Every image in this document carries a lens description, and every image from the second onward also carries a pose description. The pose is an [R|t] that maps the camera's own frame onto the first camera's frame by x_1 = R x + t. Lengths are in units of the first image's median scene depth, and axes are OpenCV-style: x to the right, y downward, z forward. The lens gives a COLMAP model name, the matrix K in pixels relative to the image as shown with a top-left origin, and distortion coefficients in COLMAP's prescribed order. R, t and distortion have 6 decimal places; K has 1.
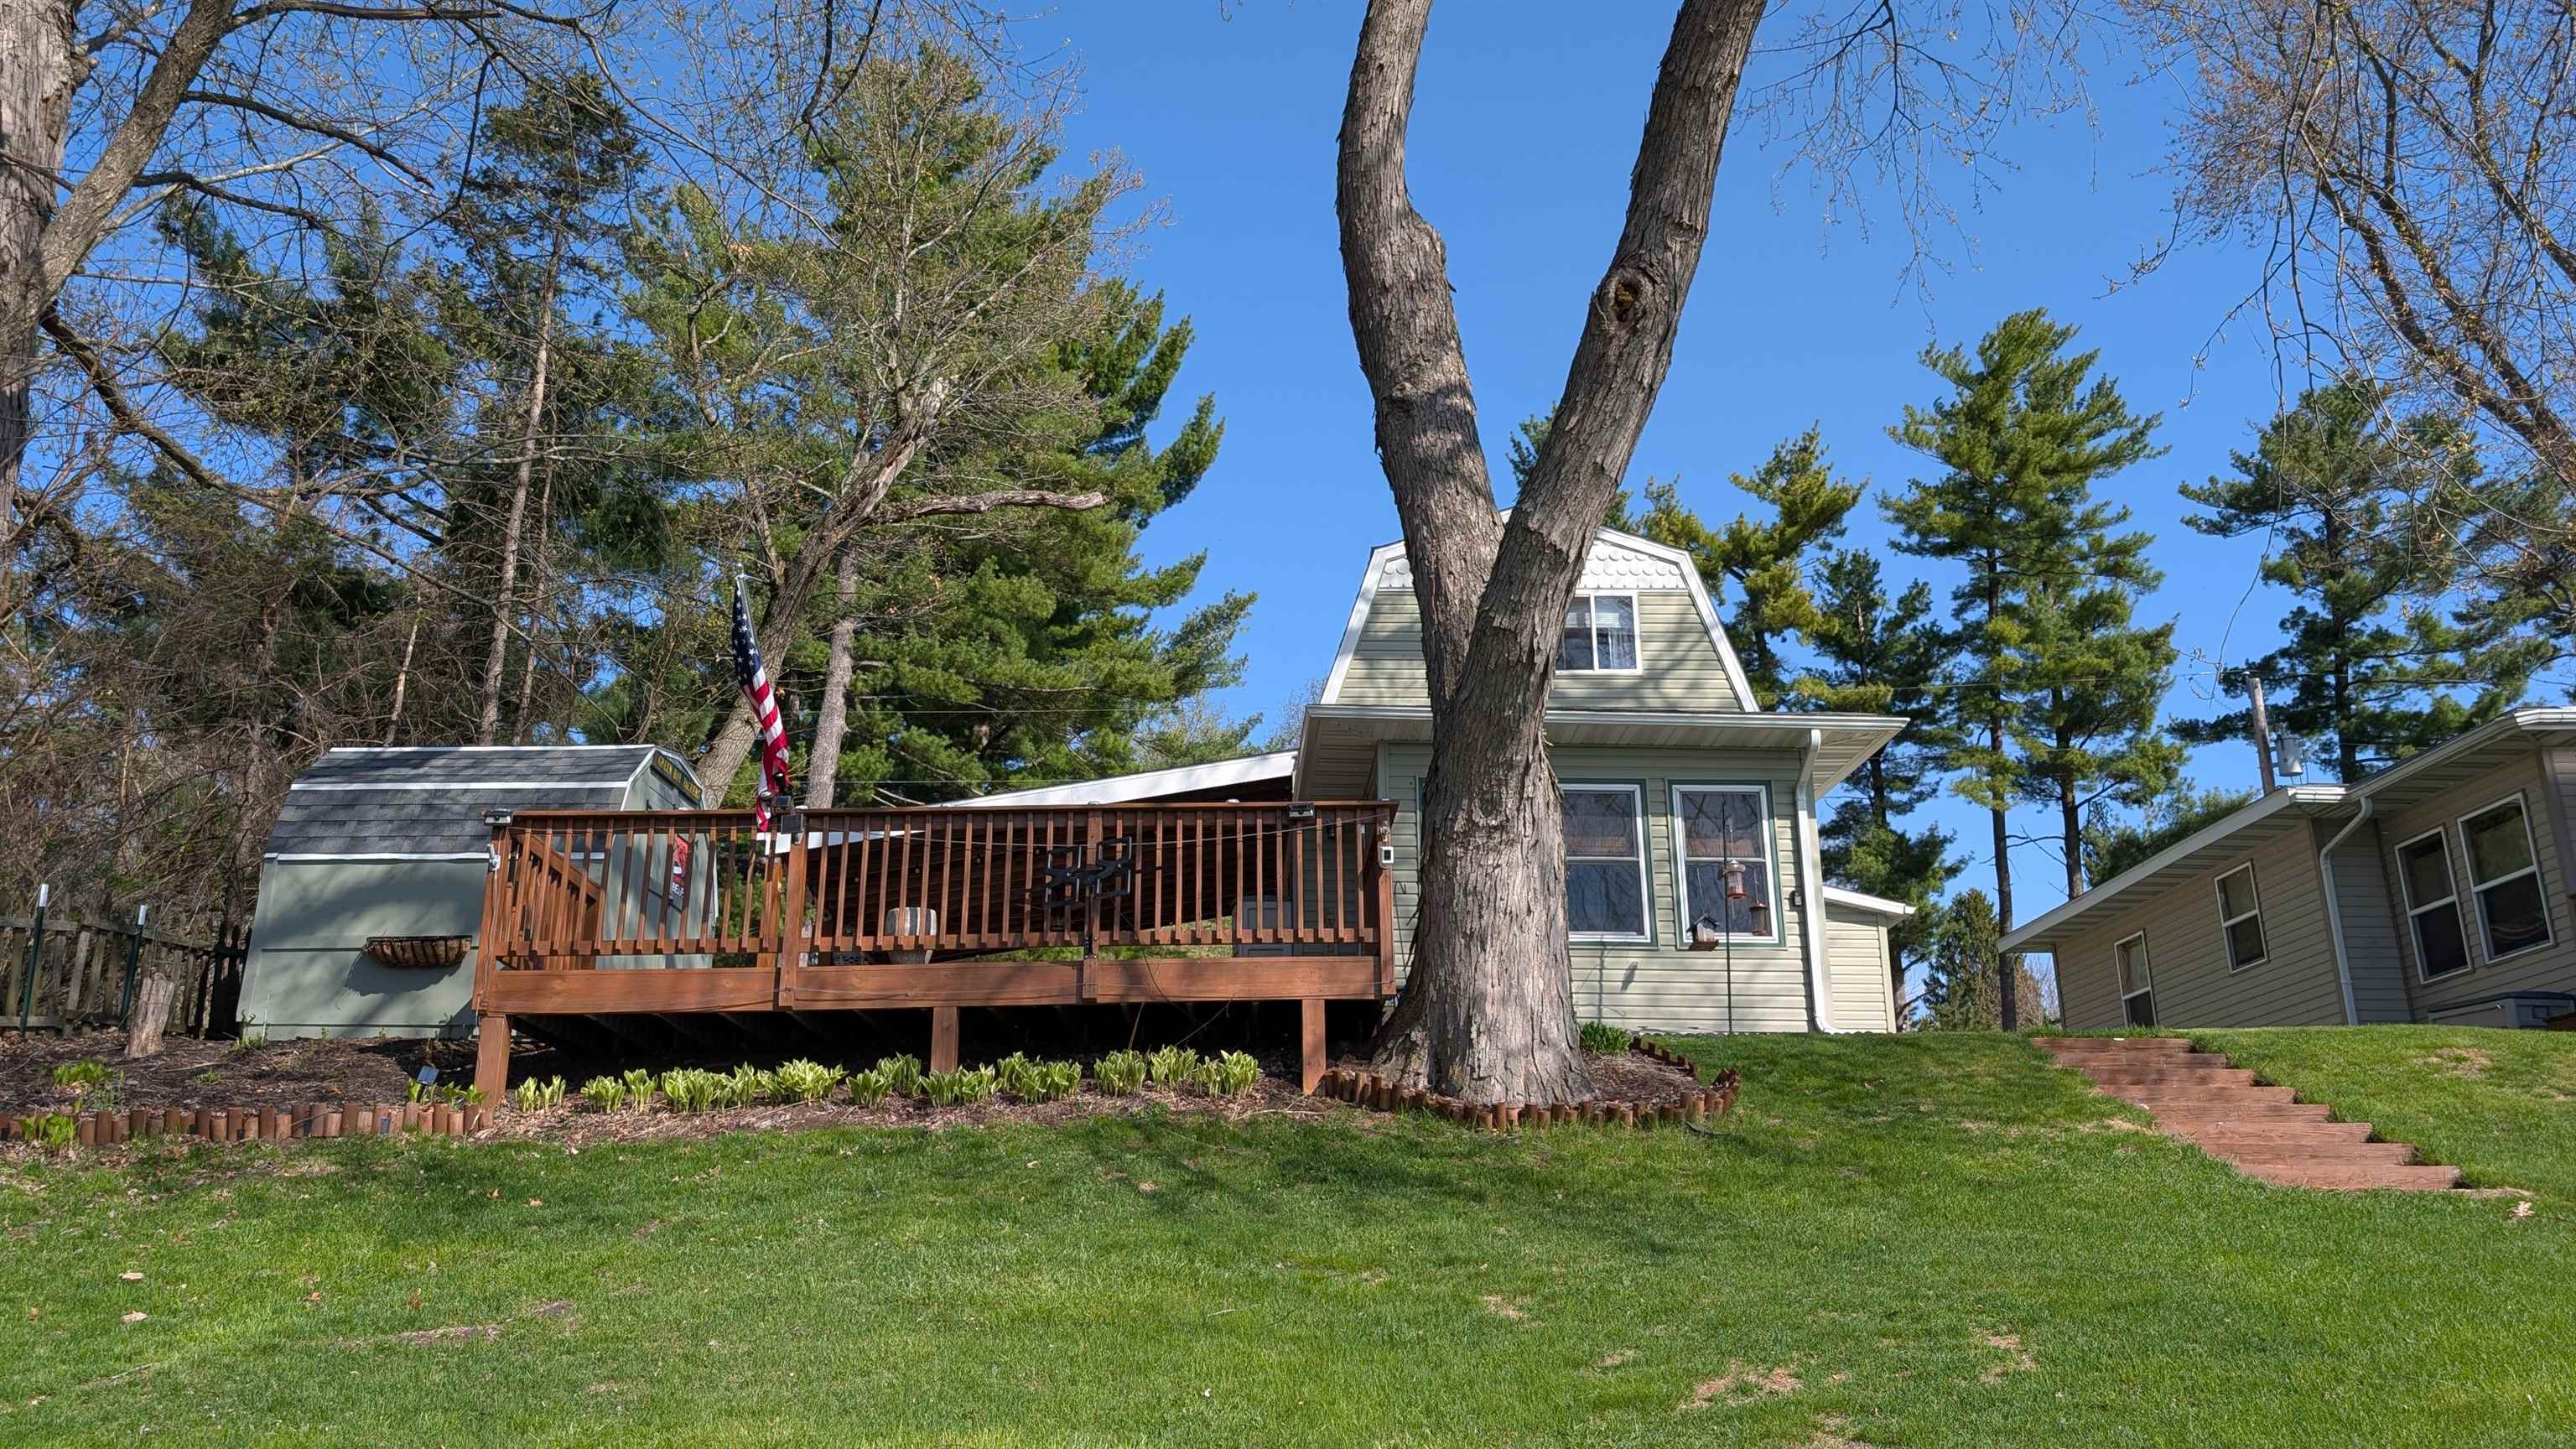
lens RADIAL K [[1857.6, 0, 1288.0], [0, 1857.6, 724.5], [0, 0, 1]] dist [0.146439, -0.000546]
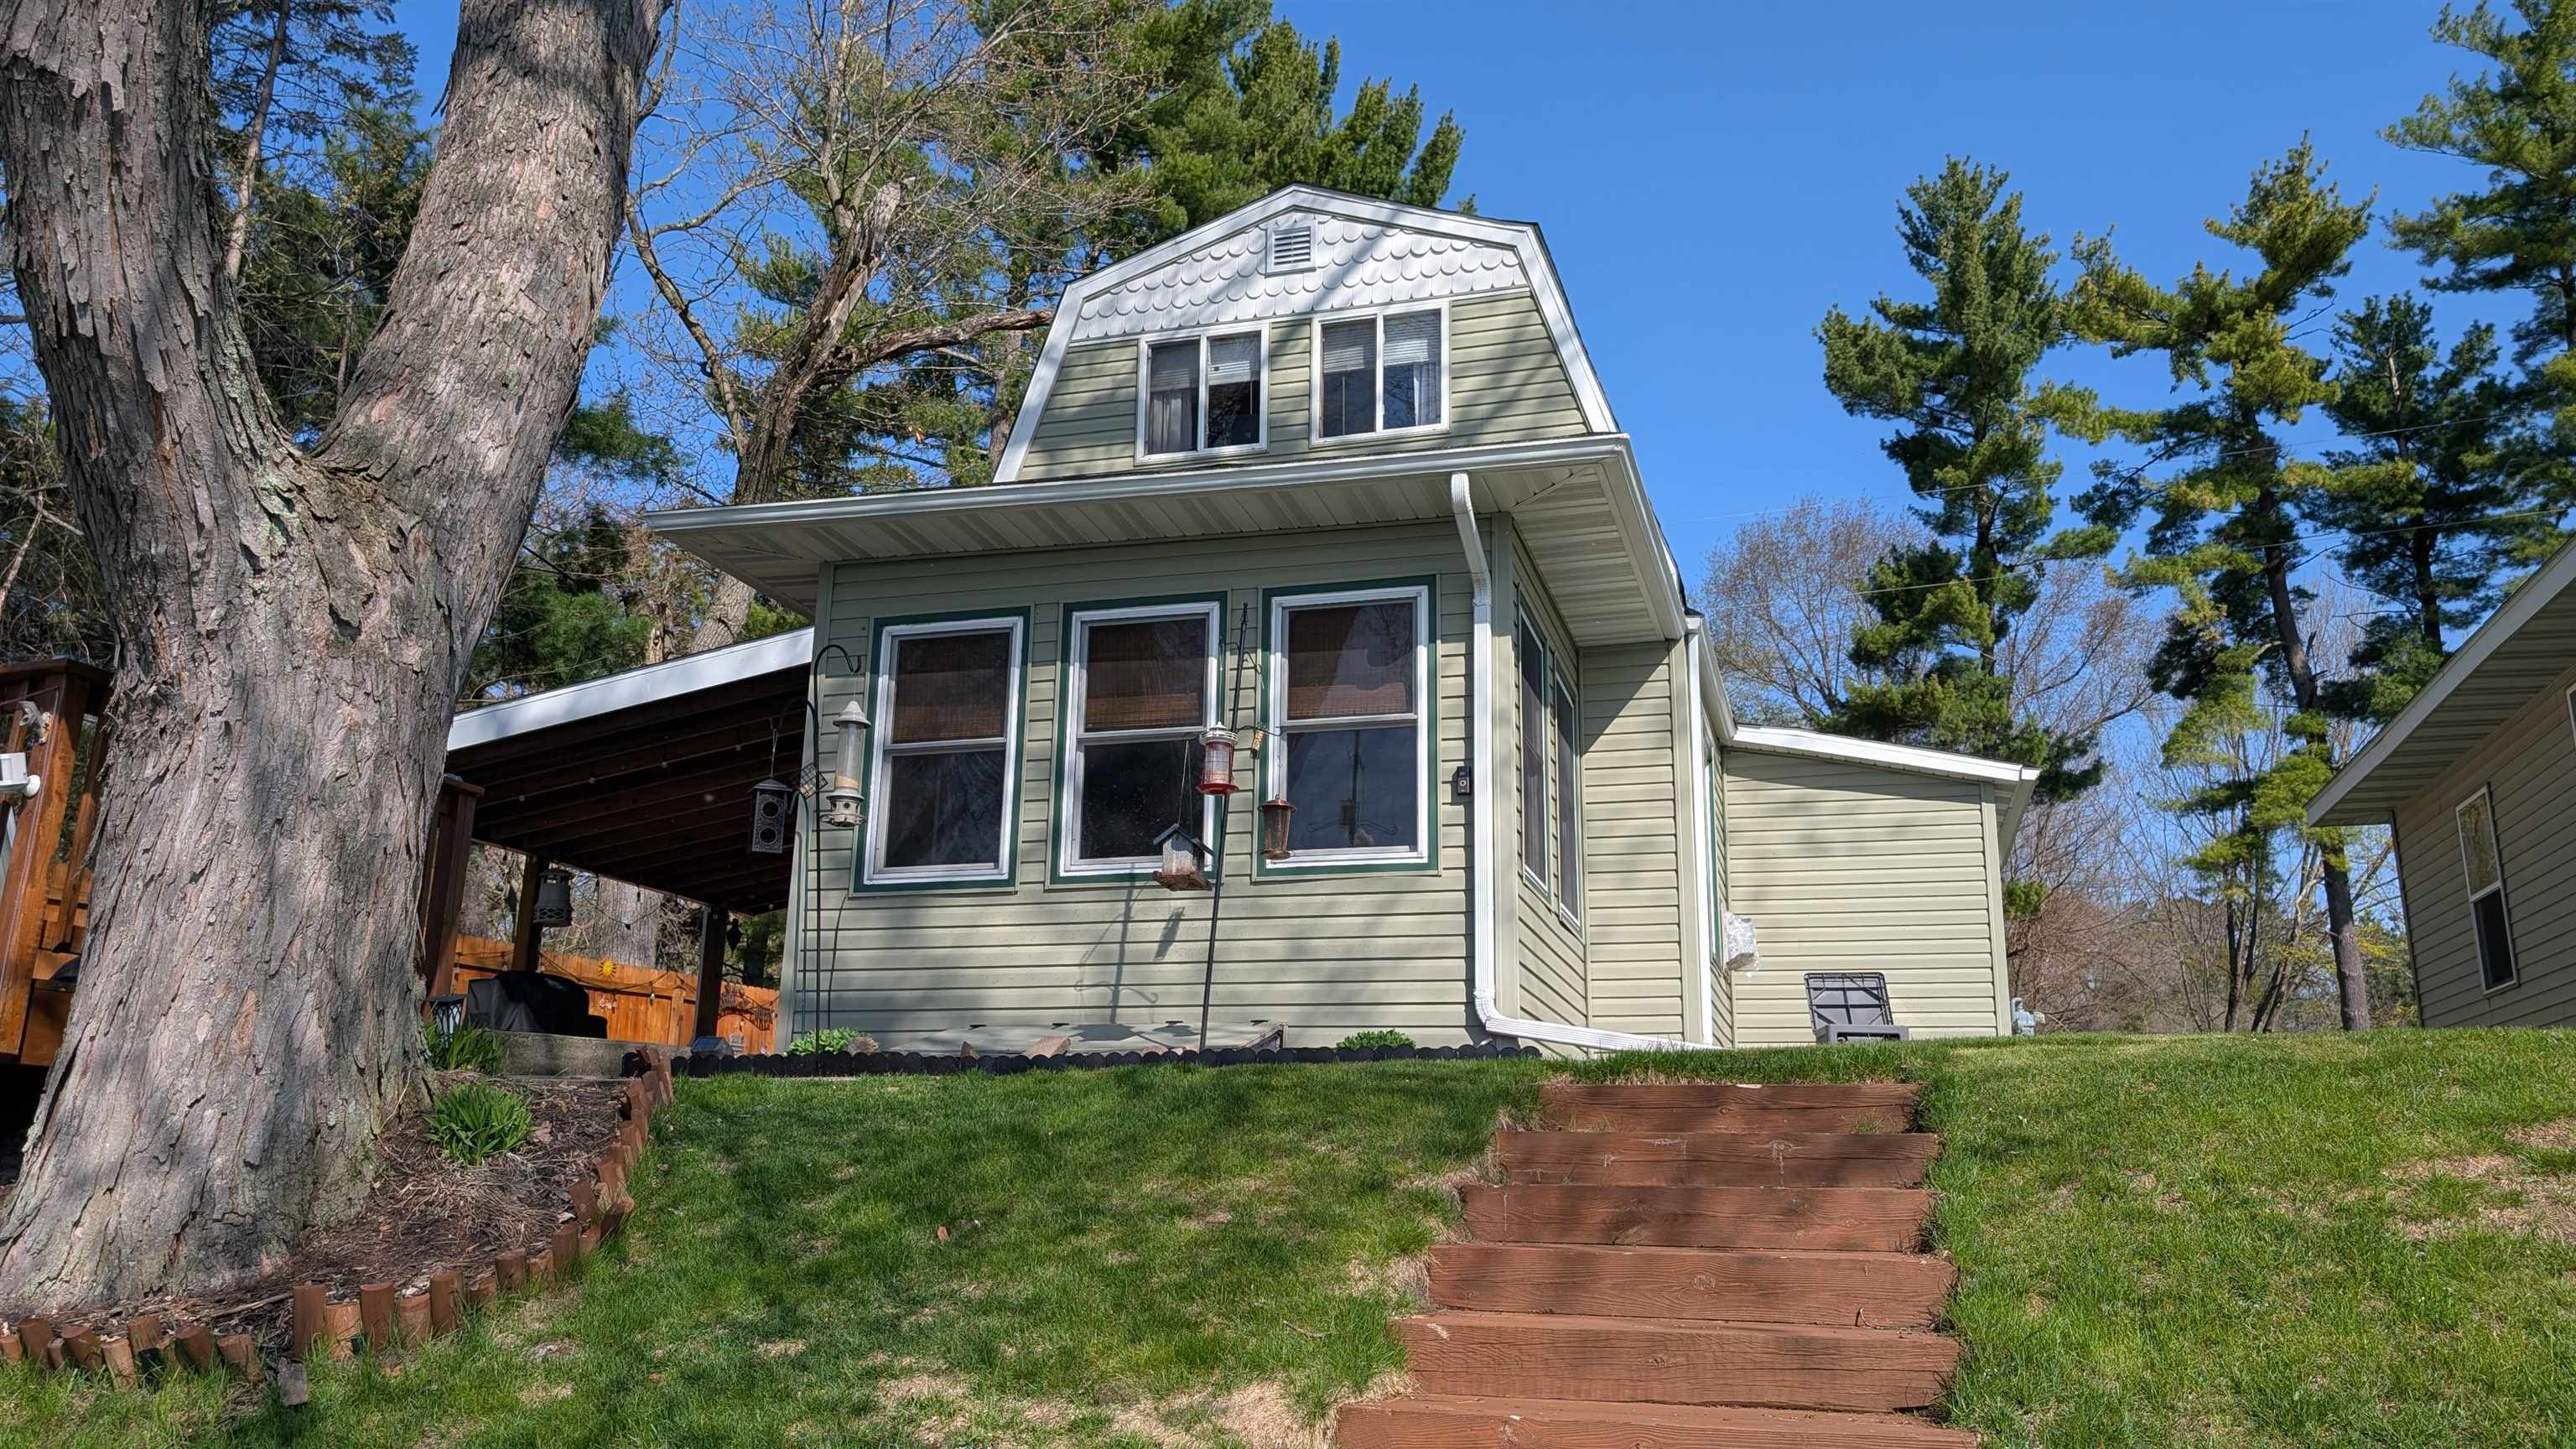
lens RADIAL K [[1881.9, 0, 1301.8], [0, 1881.9, 704.3], [0, 0, 1]] dist [0.020205, -0.001972]
pose [[0.953063, -0.063891, -0.295953, 0.319137], [0.078712, 0.996157, 0.038425, 0.036411], [0.292360, -0.059917, 0.954429, 0.371071]]
